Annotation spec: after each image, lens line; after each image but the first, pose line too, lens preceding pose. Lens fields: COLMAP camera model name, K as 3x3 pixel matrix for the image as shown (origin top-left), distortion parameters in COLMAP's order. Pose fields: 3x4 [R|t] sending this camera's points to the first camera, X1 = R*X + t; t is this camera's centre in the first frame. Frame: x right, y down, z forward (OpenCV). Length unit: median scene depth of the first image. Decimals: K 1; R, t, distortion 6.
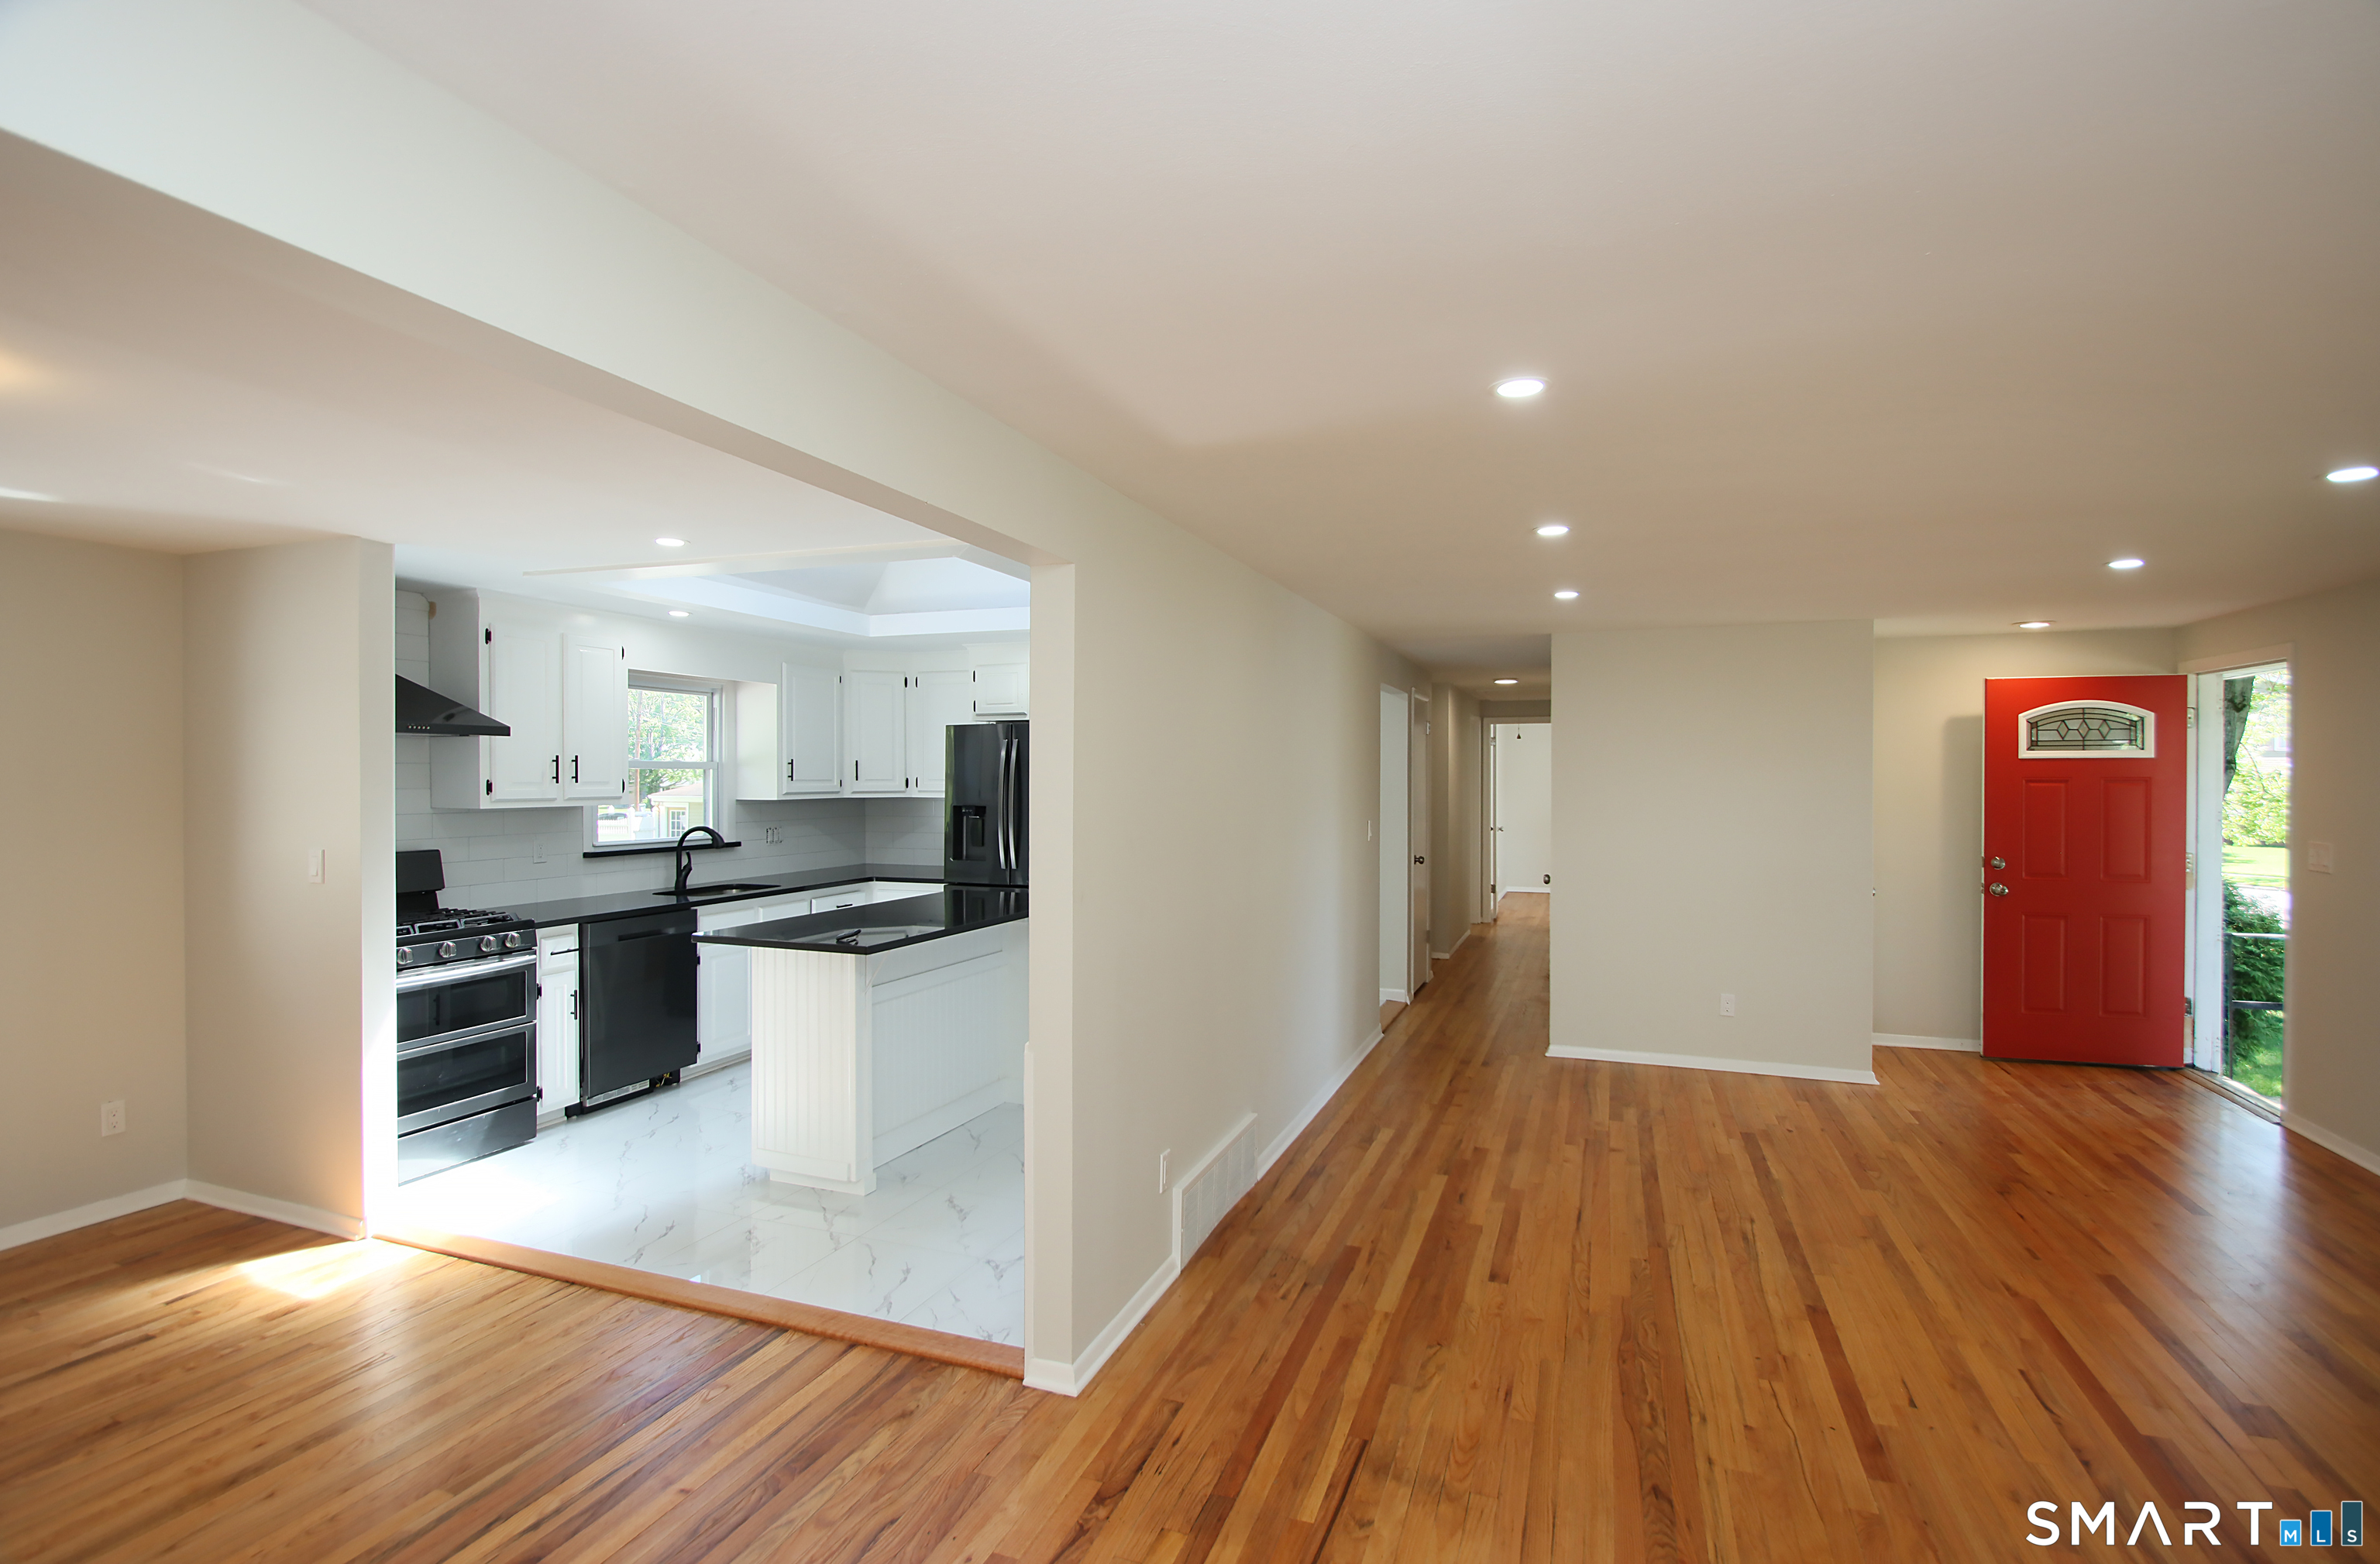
lens RADIAL K [[1105.1, 0, 1198.4], [0, 1105.1, 794.2], [0, 0, 1]] dist [0.025376, -0.023805]
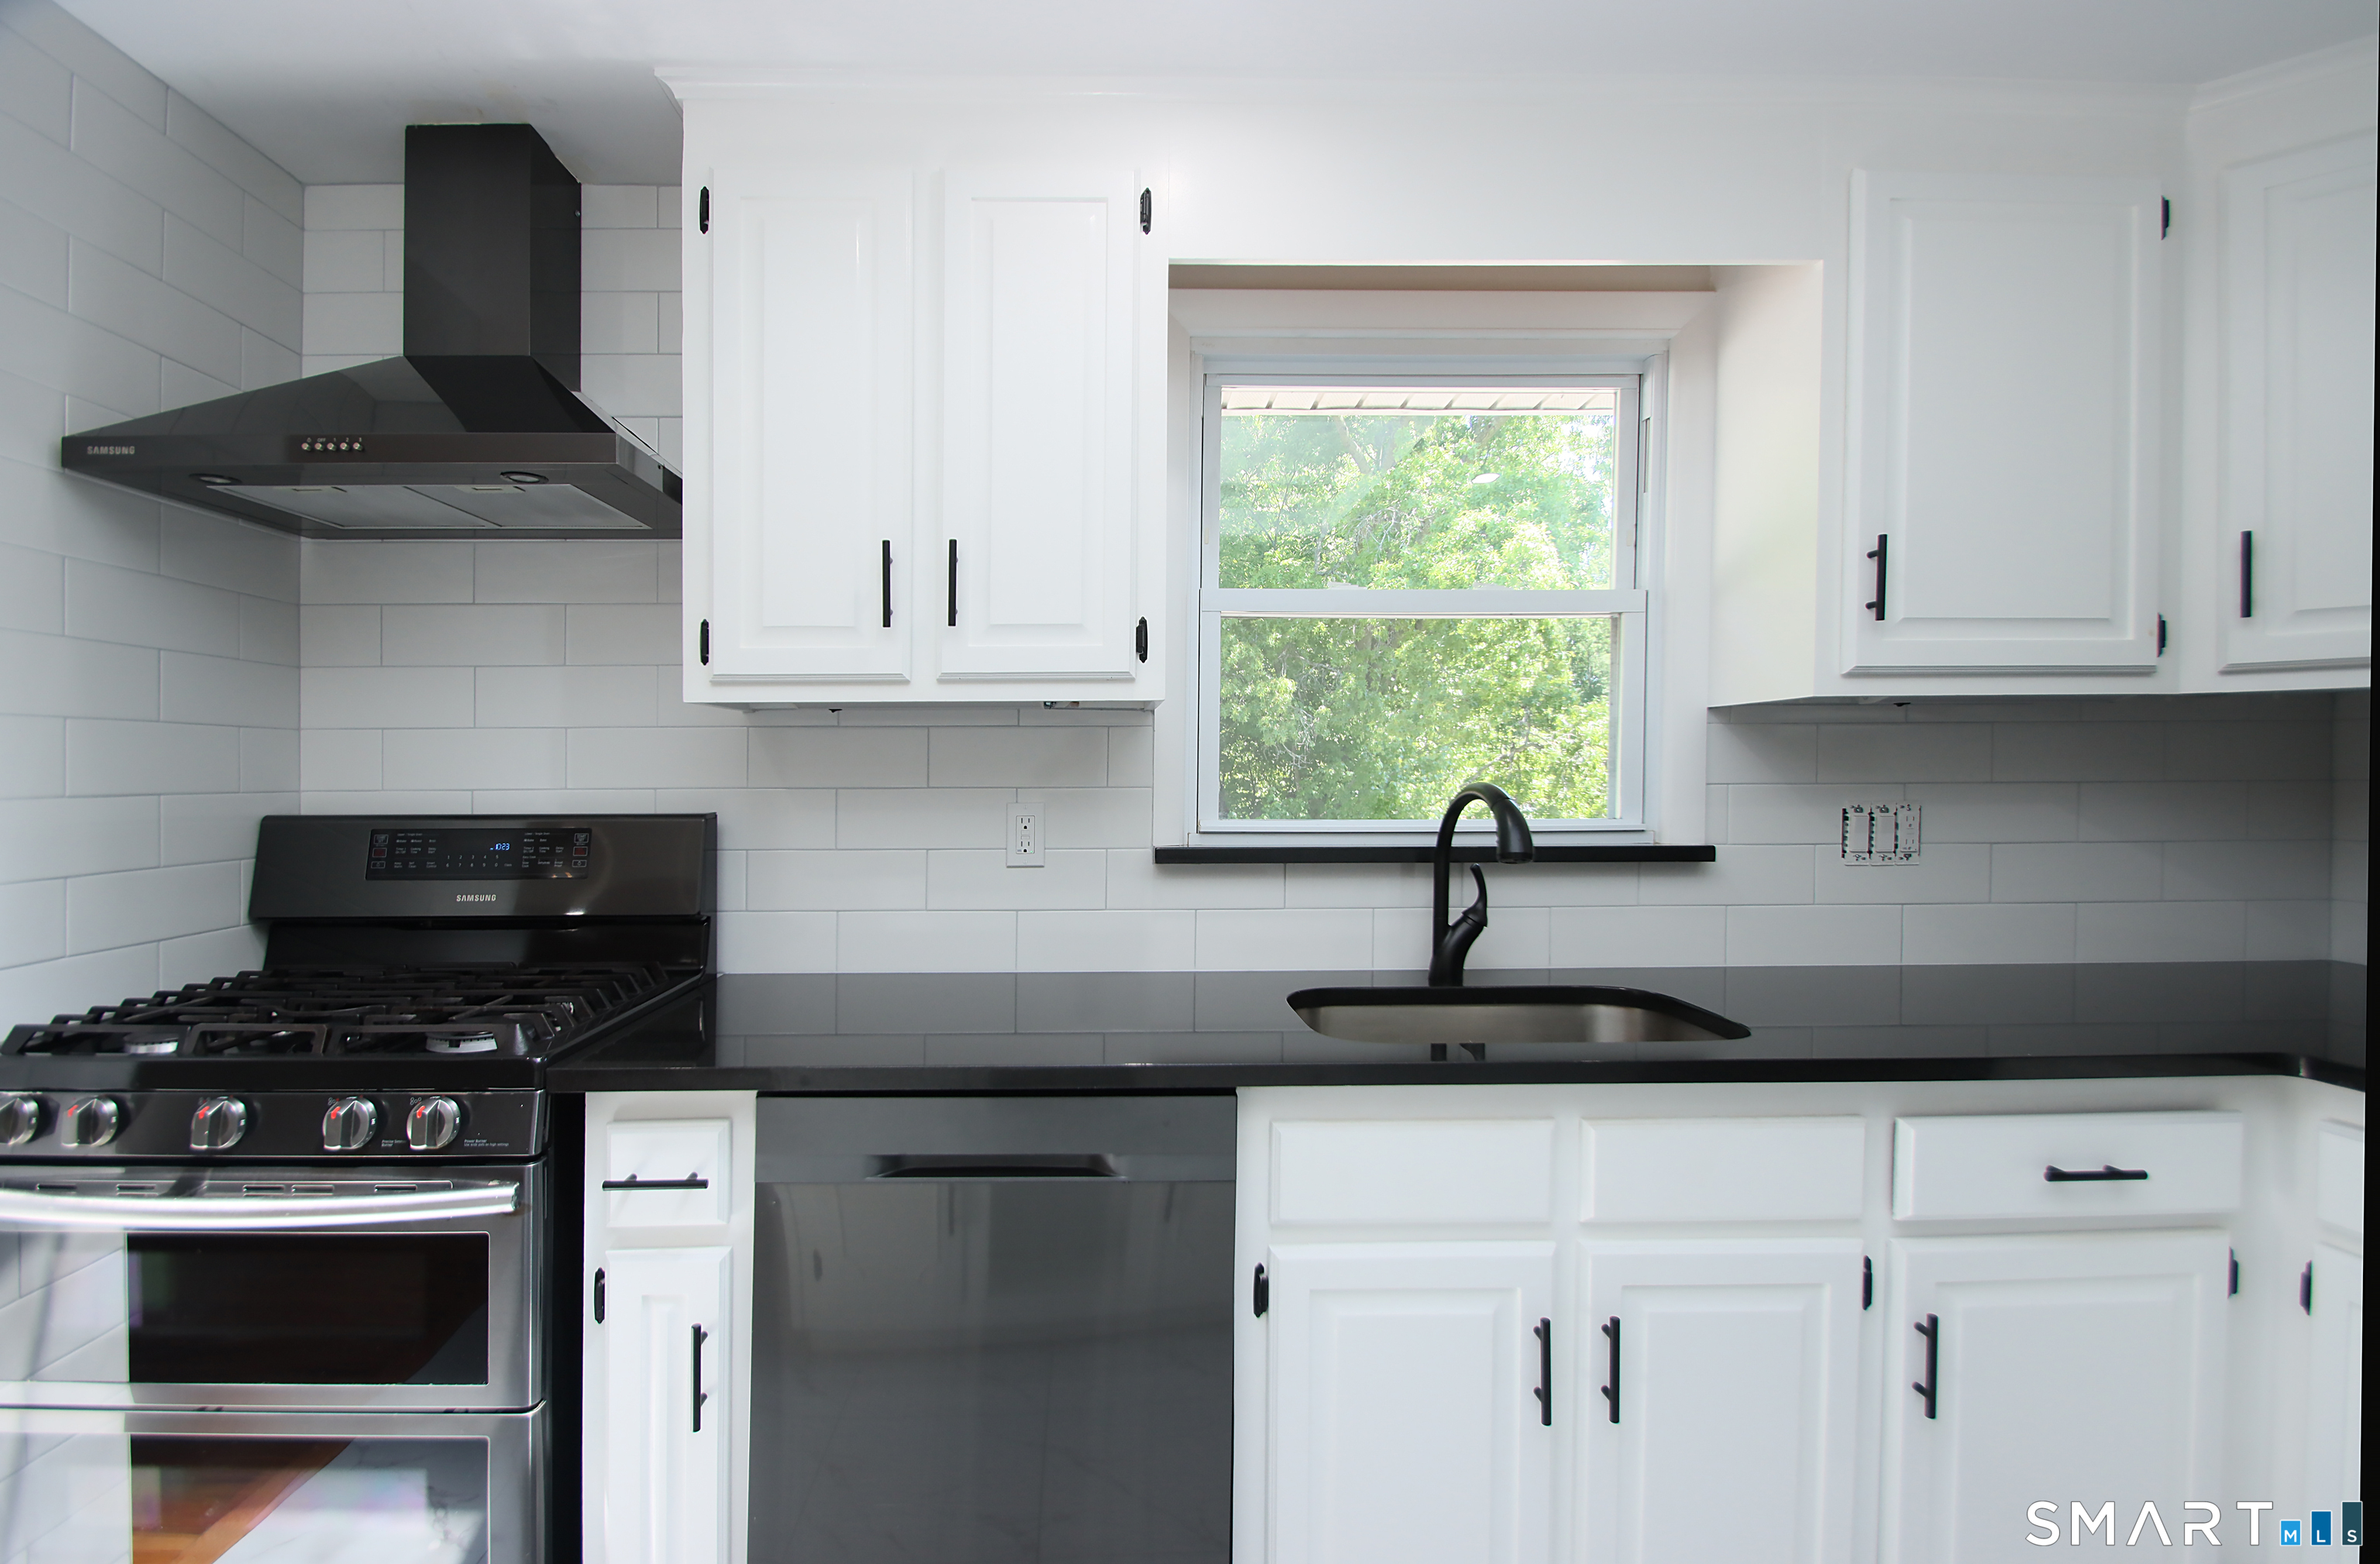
lens RADIAL K [[1158.9, 0, 1115.9], [0, 1158.9, 787.7], [0, 0, 1]] dist [0.021840, -0.027776]
pose [[0.371342, 0.008398, -0.928458, -0.245807], [-0.008678, 0.999947, 0.005574, 0.036298], [0.928456, 0.005988, 0.371395, 0.996144]]
